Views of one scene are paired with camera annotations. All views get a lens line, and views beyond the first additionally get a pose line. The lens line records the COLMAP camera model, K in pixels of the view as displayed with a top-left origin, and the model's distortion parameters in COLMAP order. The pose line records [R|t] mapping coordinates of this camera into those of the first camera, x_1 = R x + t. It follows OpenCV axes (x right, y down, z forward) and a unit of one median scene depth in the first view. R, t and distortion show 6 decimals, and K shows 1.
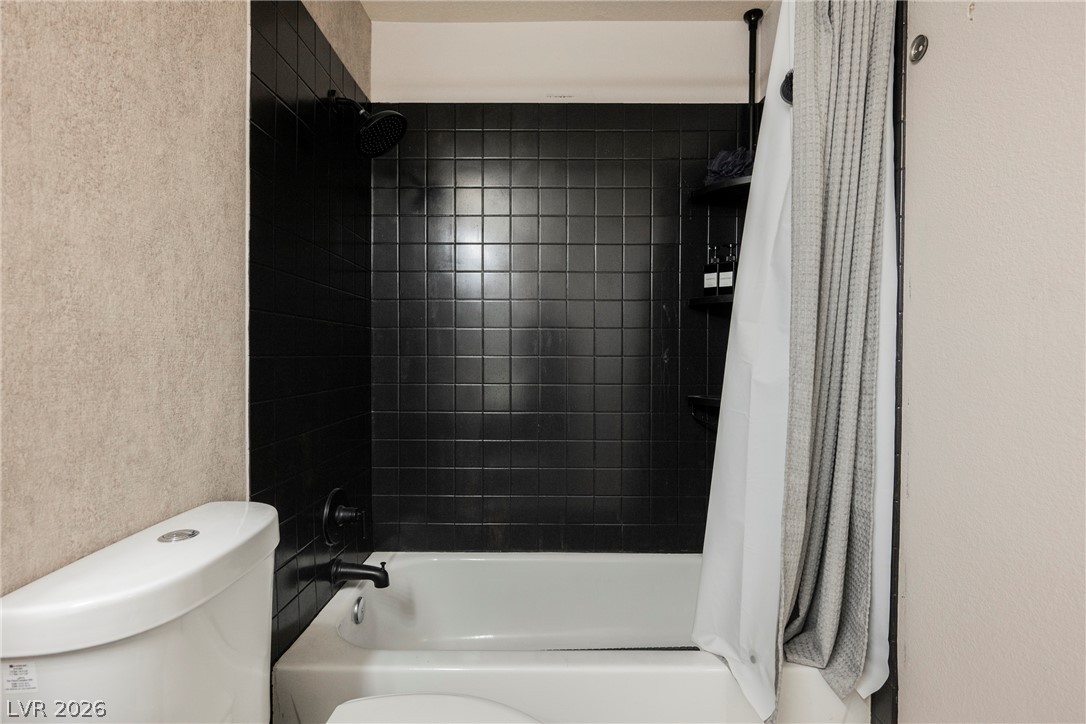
lens RADIAL K [[514.6, 0, 543.0], [0, 514.6, 362.0], [0, 0, 1]] dist [0.000631, -0.000002]
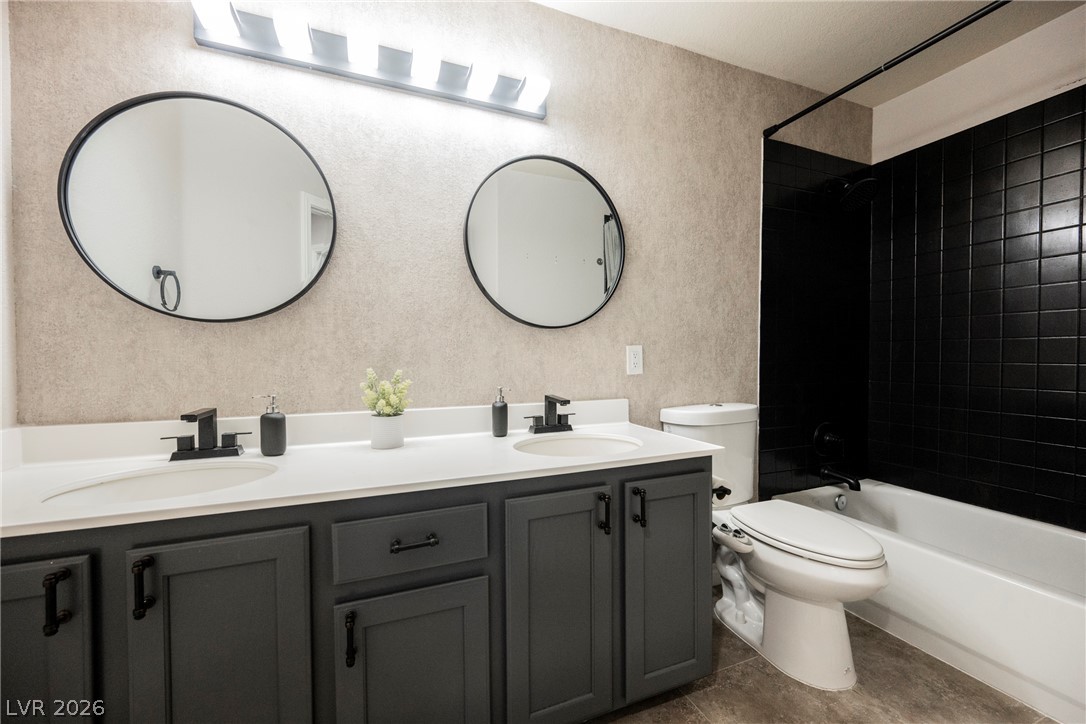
lens RADIAL K [[422.9, 0, 546.3], [0, 422.9, 362.2], [0, 0, 1]] dist [-0.000388, -0.000246]
pose [[0.368702, 0.013595, -0.929448, 0.774369], [-0.012095, 0.999879, 0.009827, 0.077513], [0.929469, 0.007619, 0.368821, -0.485910]]
